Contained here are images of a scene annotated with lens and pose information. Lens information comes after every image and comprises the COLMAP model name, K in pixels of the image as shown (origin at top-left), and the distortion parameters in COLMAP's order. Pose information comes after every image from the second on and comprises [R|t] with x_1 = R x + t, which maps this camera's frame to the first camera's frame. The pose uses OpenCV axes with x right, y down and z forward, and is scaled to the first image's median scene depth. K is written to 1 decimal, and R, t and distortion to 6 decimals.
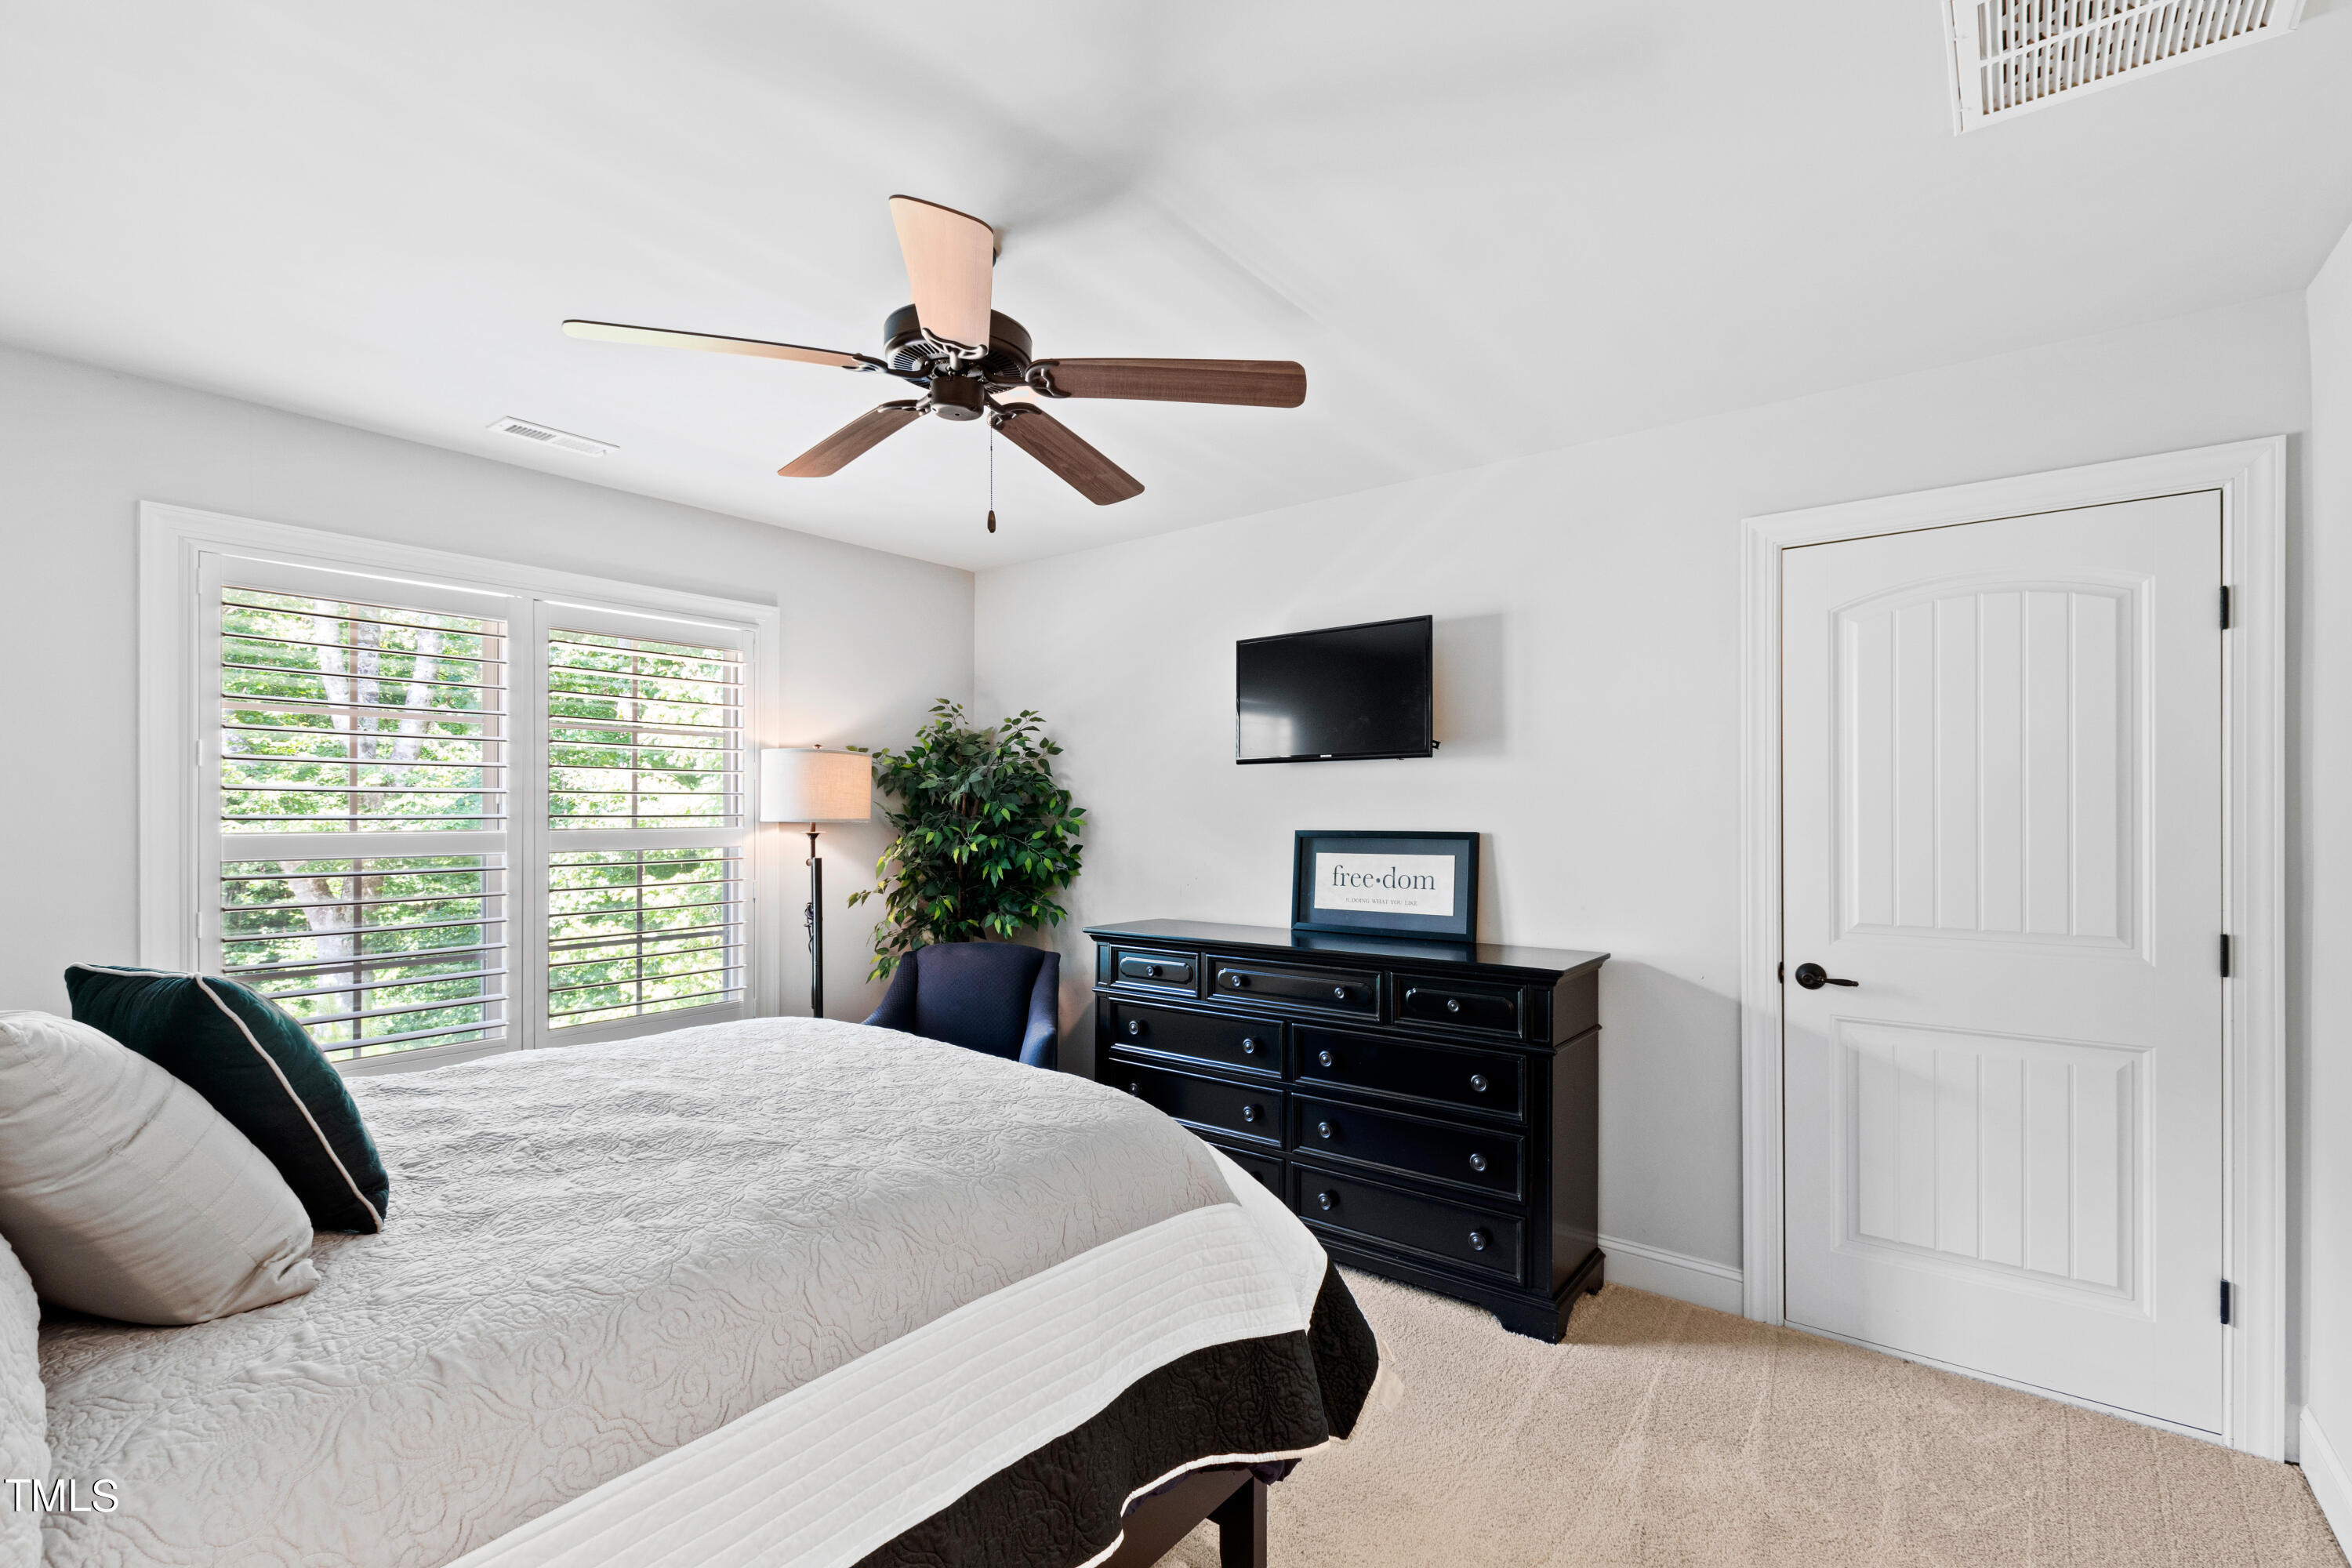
lens RADIAL K [[1039.7, 0, 1195.2], [0, 1039.7, 800.5], [0, 0, 1]] dist [0.007434, -0.002325]
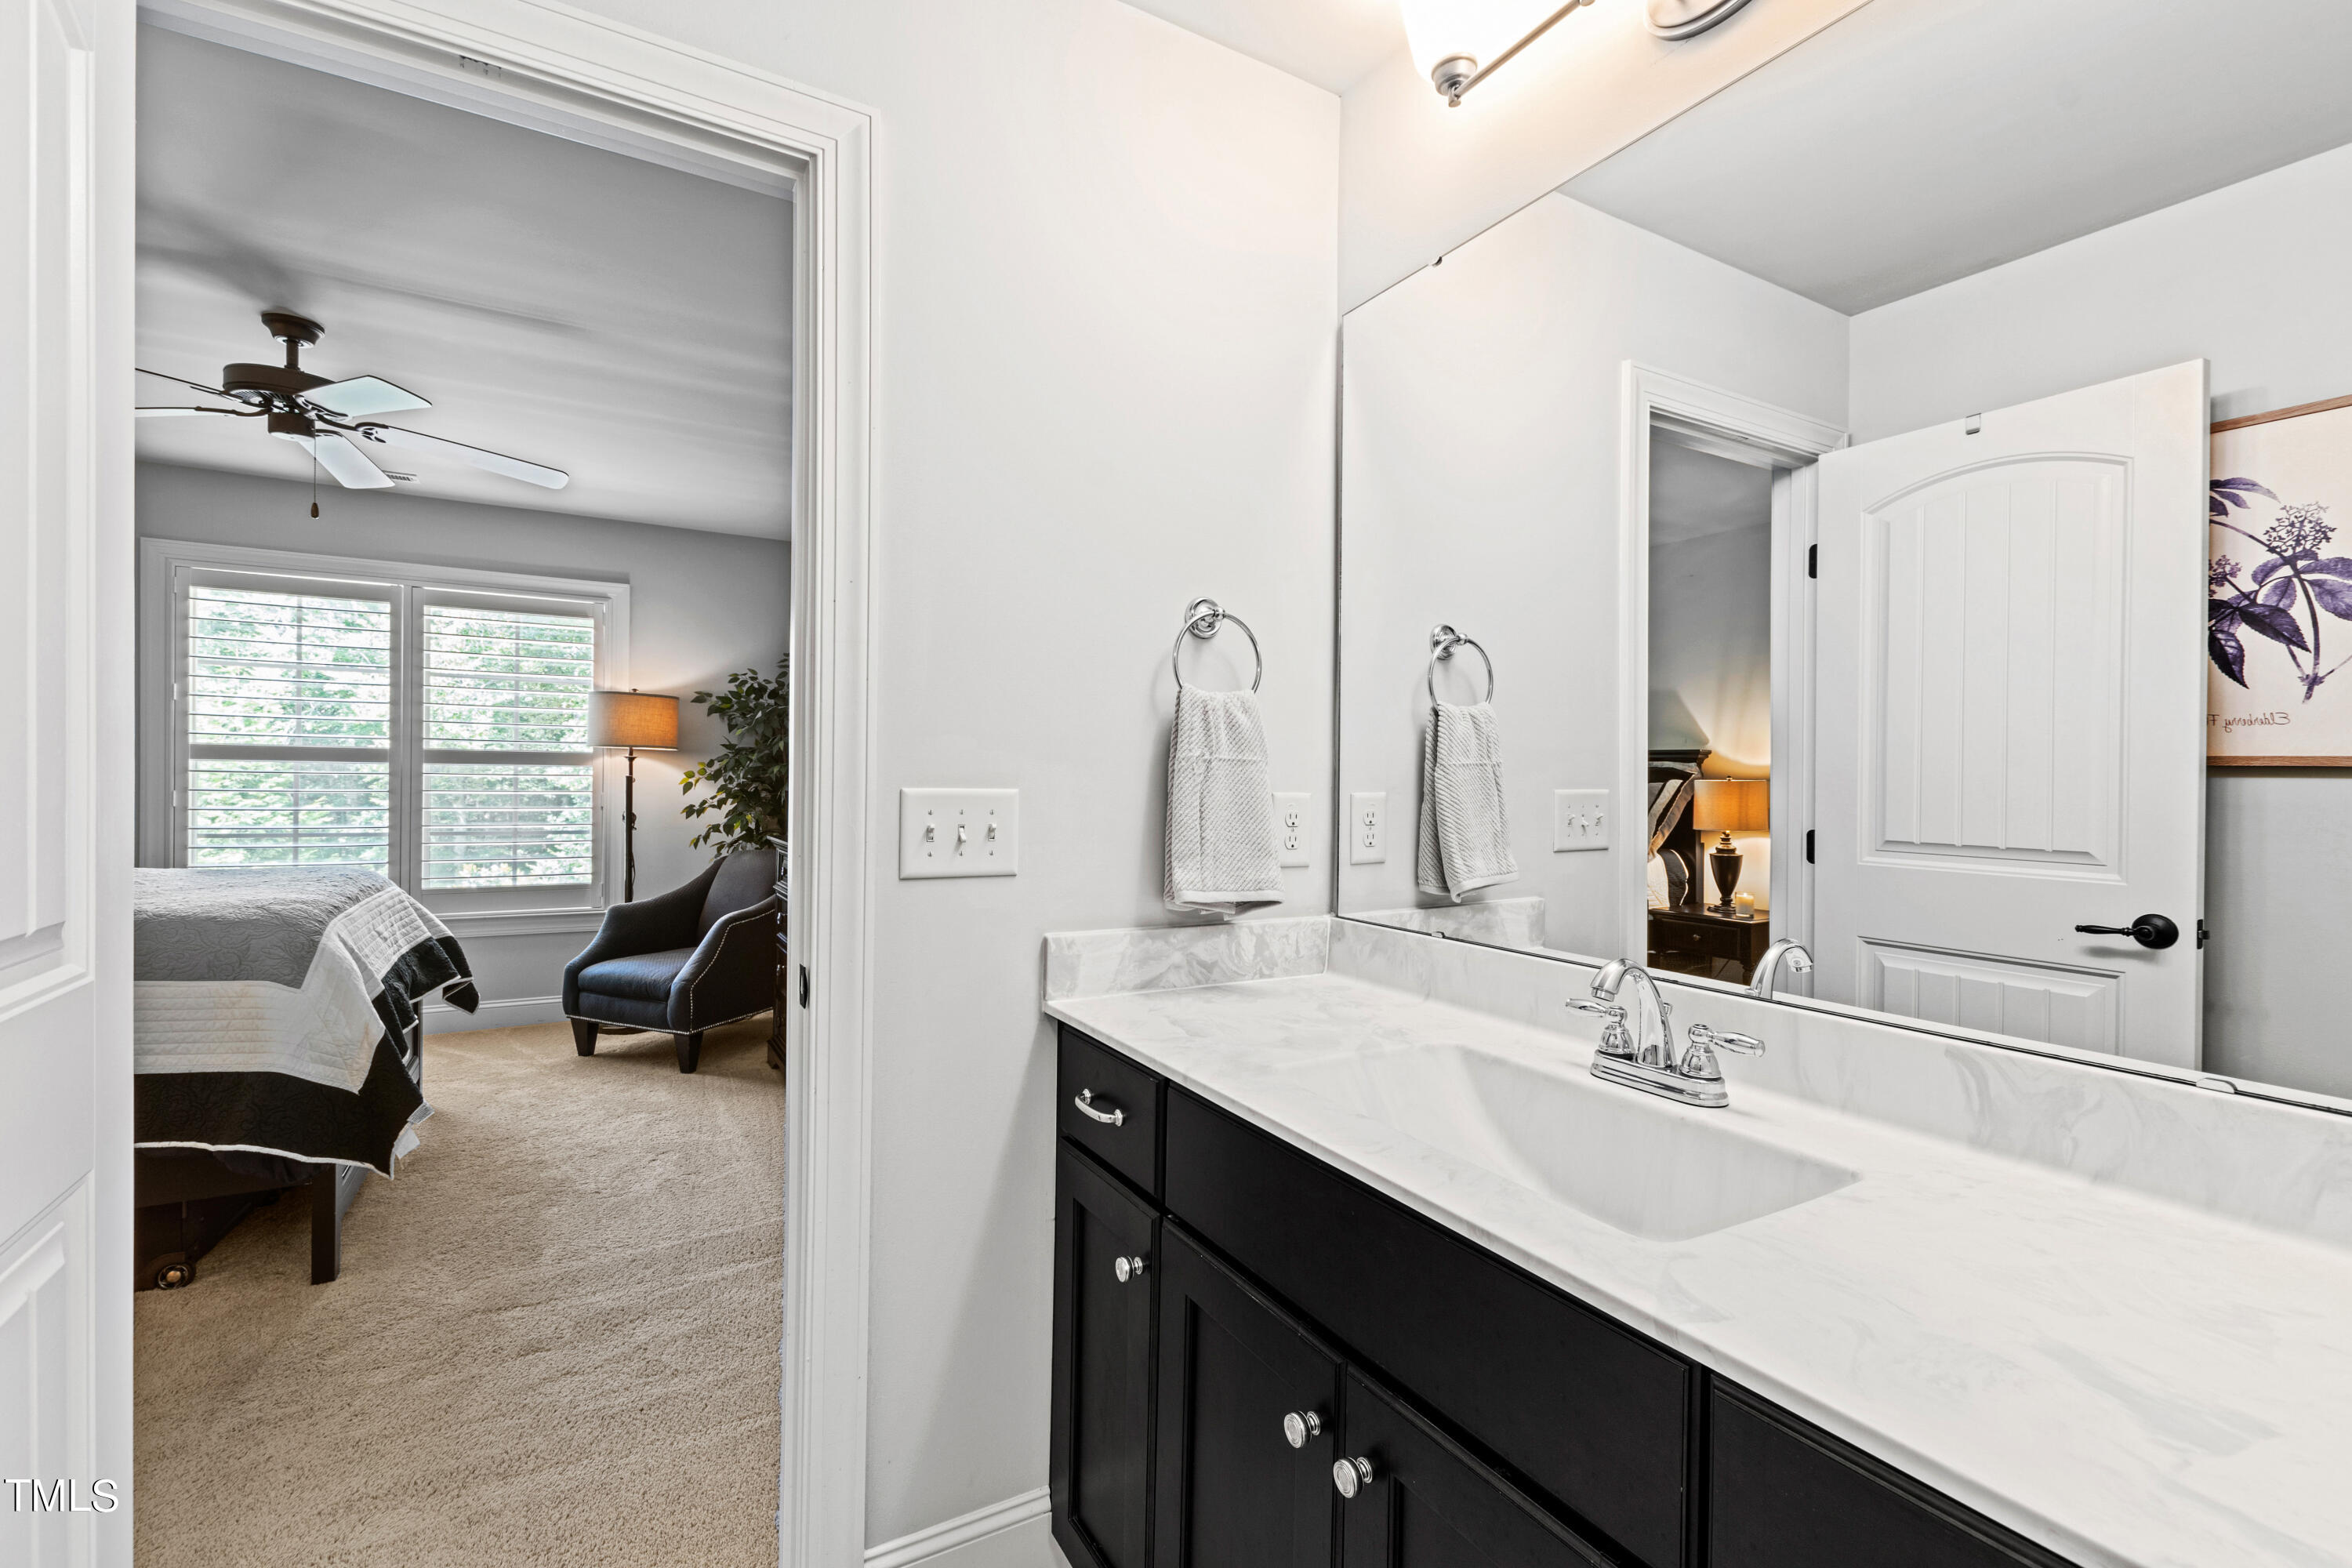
lens RADIAL K [[1039.7, 0, 1174.7], [0, 1039.7, 786.2], [0, 0, 1]] dist [0.007434, -0.002325]
pose [[0.914674, 0.022551, -0.403562, 1.086677], [-0.018081, 0.999726, 0.014884, 0.051393], [0.403787, -0.006317, 0.914831, 0.116371]]
